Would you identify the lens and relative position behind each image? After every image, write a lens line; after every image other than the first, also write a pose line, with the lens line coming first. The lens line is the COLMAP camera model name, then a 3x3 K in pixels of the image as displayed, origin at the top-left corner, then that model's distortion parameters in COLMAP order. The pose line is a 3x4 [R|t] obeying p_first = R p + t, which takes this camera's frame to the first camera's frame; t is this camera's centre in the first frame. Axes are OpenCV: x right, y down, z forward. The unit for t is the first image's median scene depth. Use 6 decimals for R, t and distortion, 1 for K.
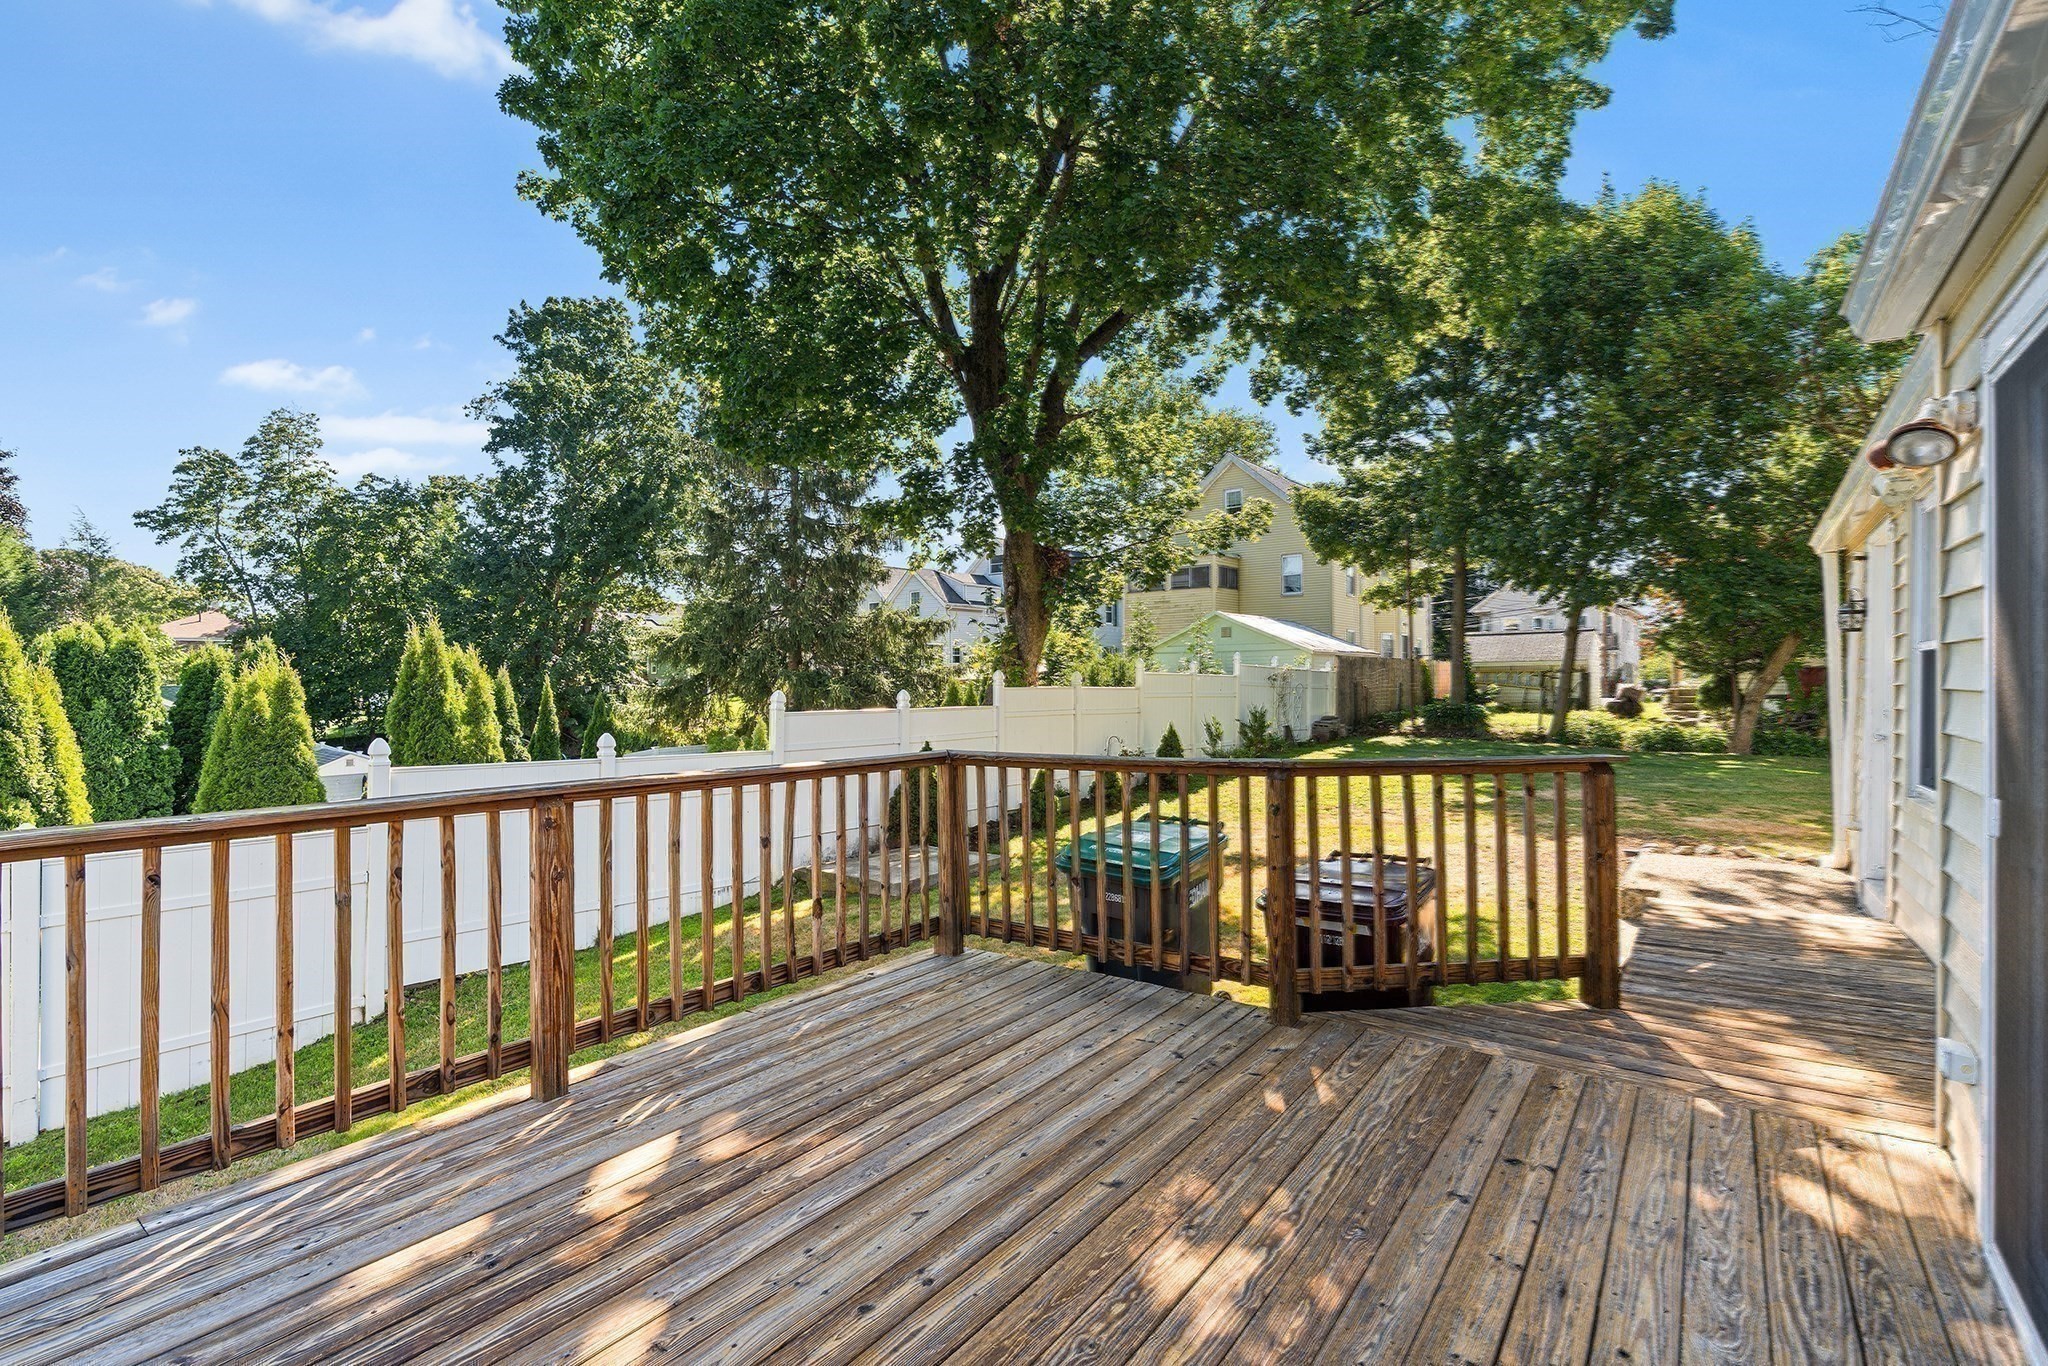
lens RADIAL K [[929.1, 0, 997.9], [0, 929.1, 670.9], [0, 0, 1]] dist [0.000862, 0.000320]
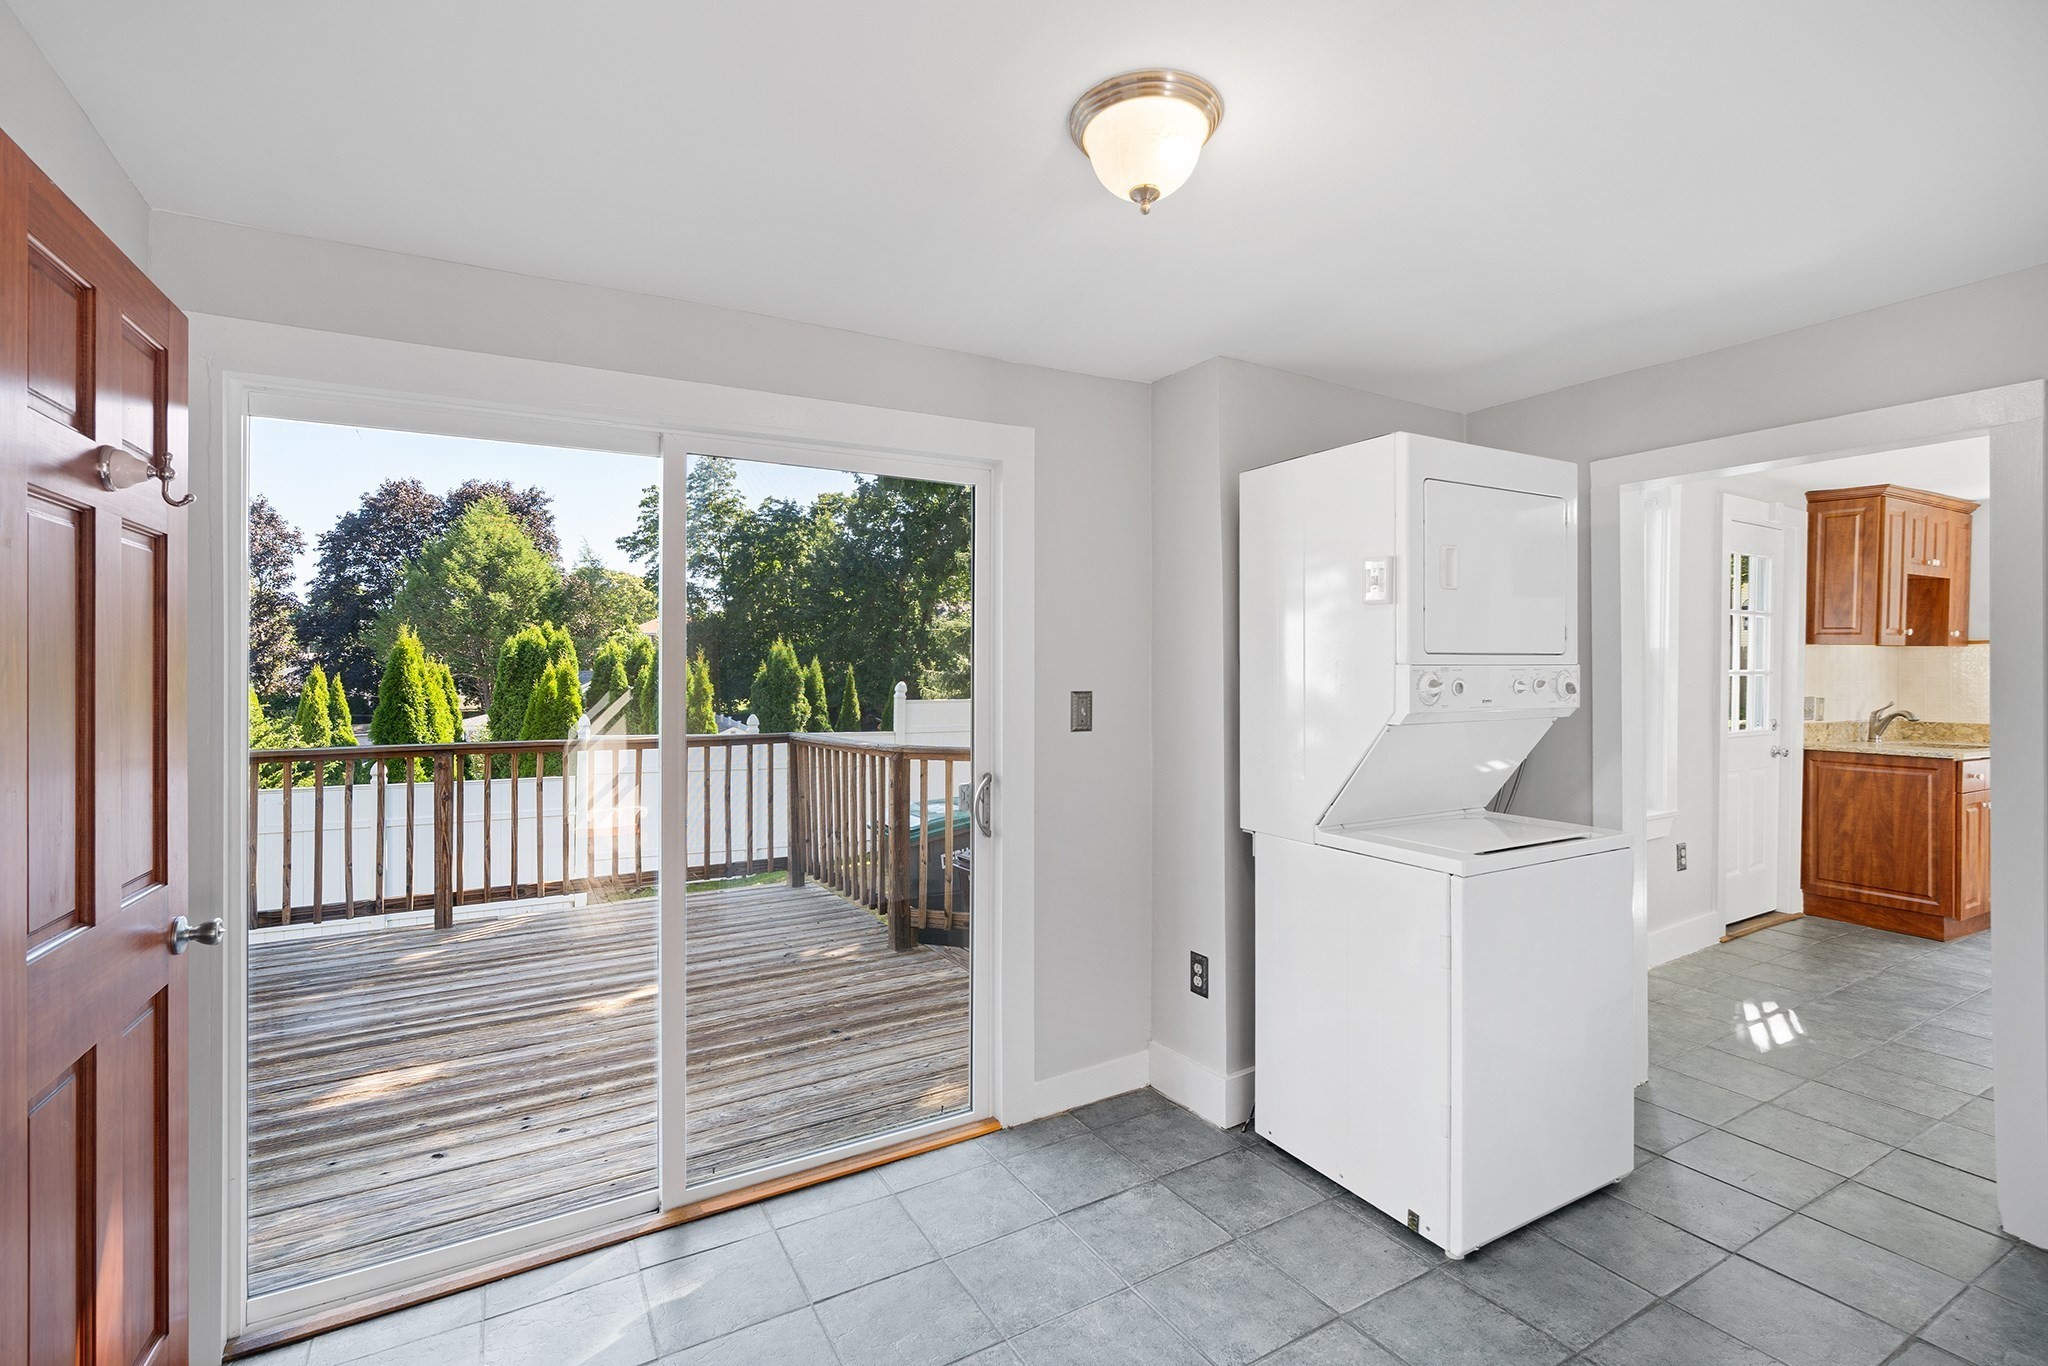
lens RADIAL K [[942.2, 0, 1021.6], [0, 942.2, 653.0], [0, 0, 1]] dist [0.001978, 0.000389]
pose [[0.926280, -0.003372, -0.376821, 0.213257], [0.002158, 0.999991, -0.003645, -0.006257], [0.376830, 0.002563, 0.926279, -0.035665]]
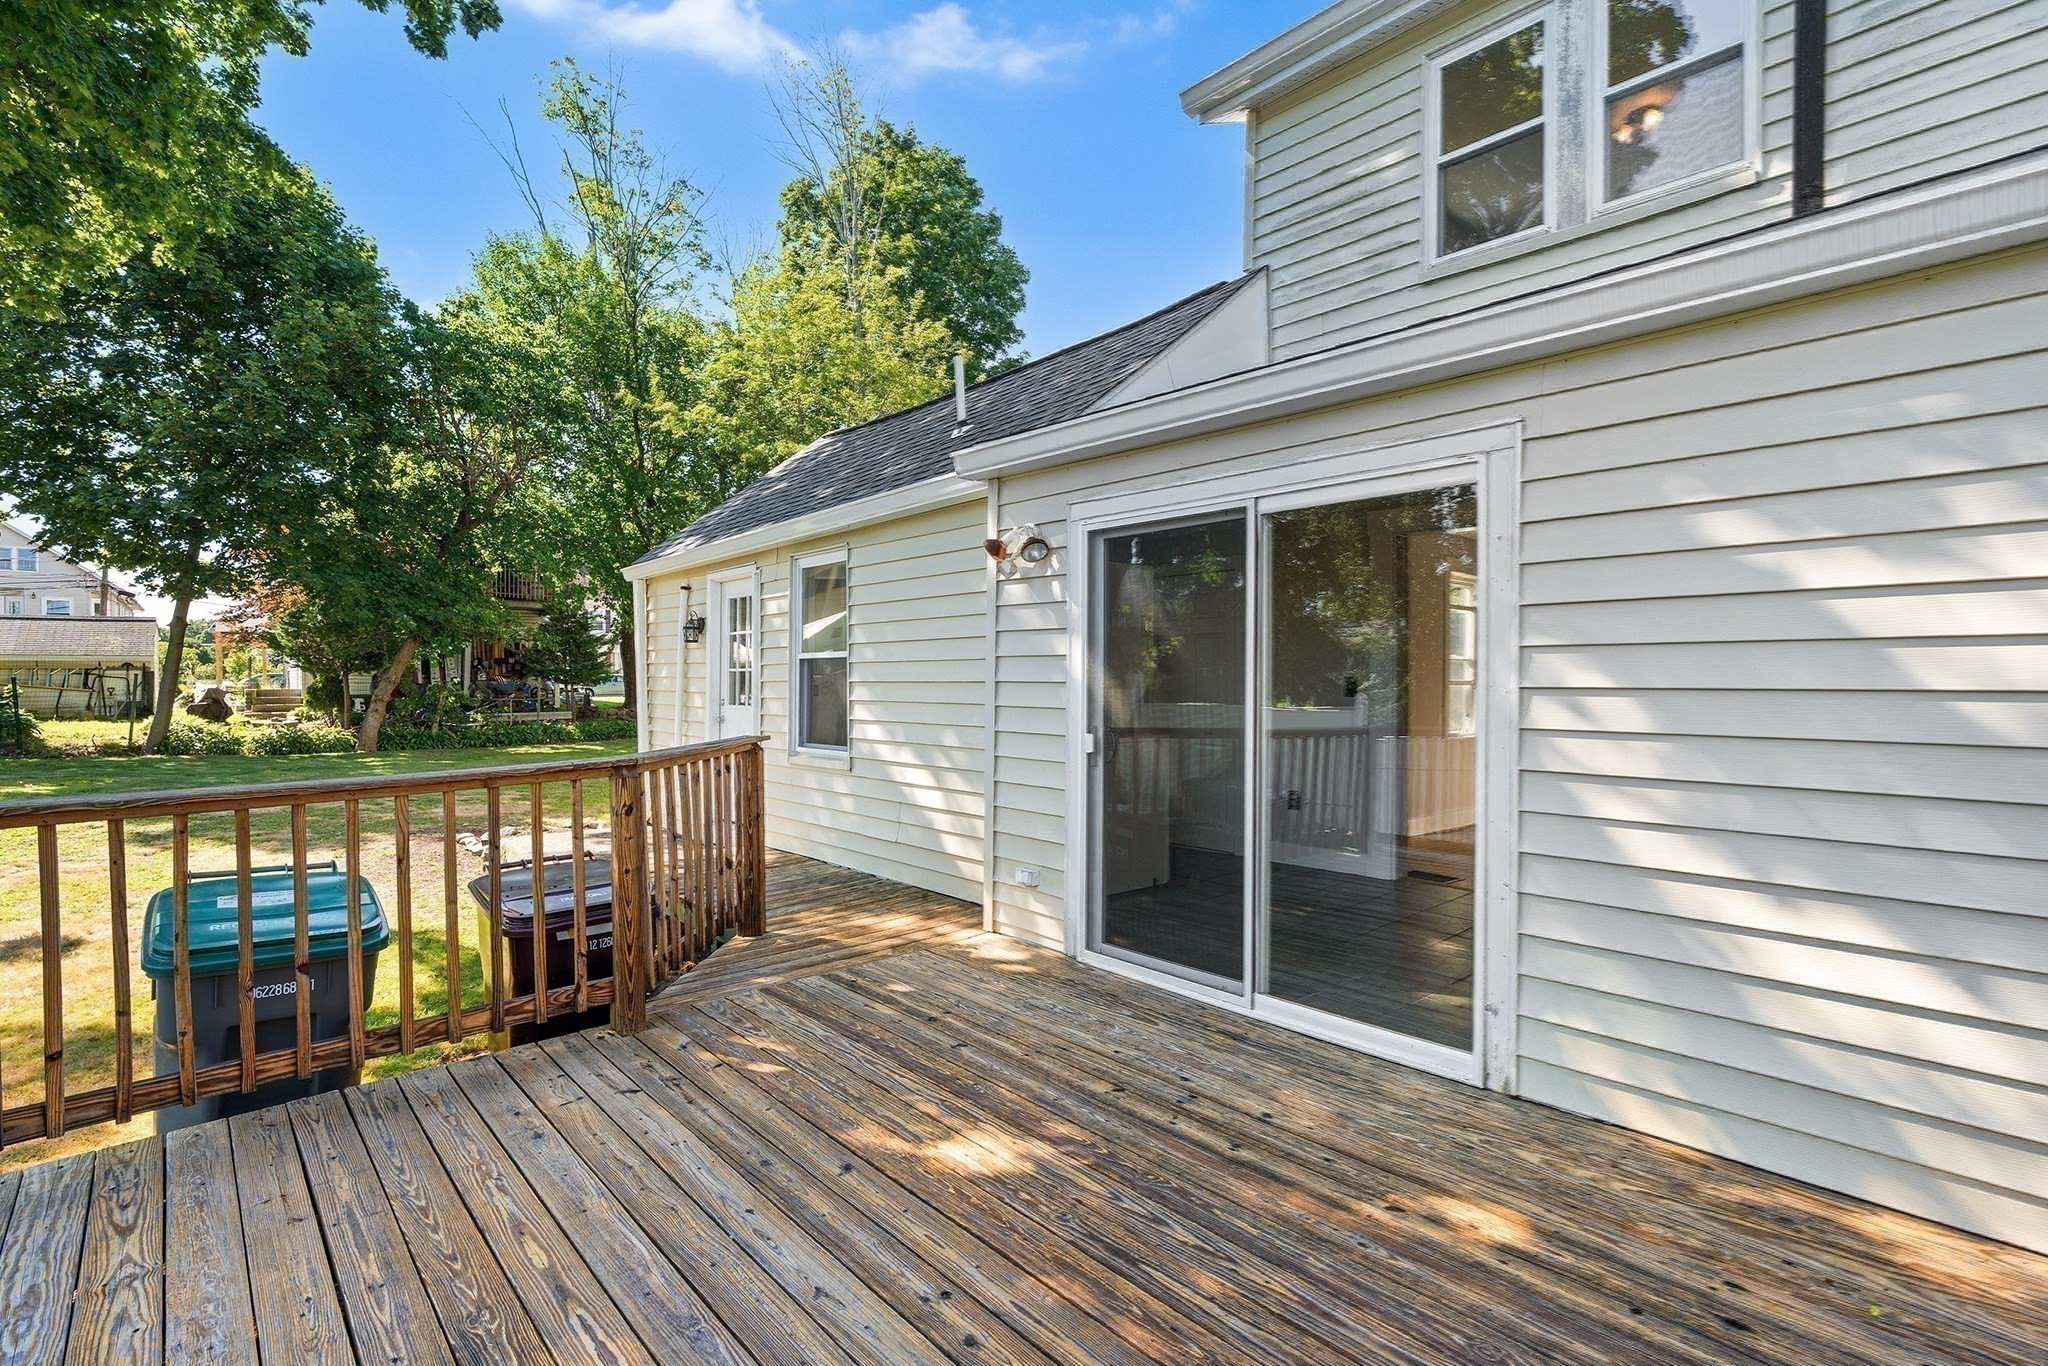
lens RADIAL K [[960.3, 0, 1024.0], [0, 960.3, 683.0], [0, 0, 1]] dist [0.002372, 0.000749]
pose [[0.184012, 0.001646, 0.982923, -0.132108], [-0.012970, 0.999916, 0.000754, 0.003290], [-0.982838, -0.012887, 0.184018, 0.095354]]
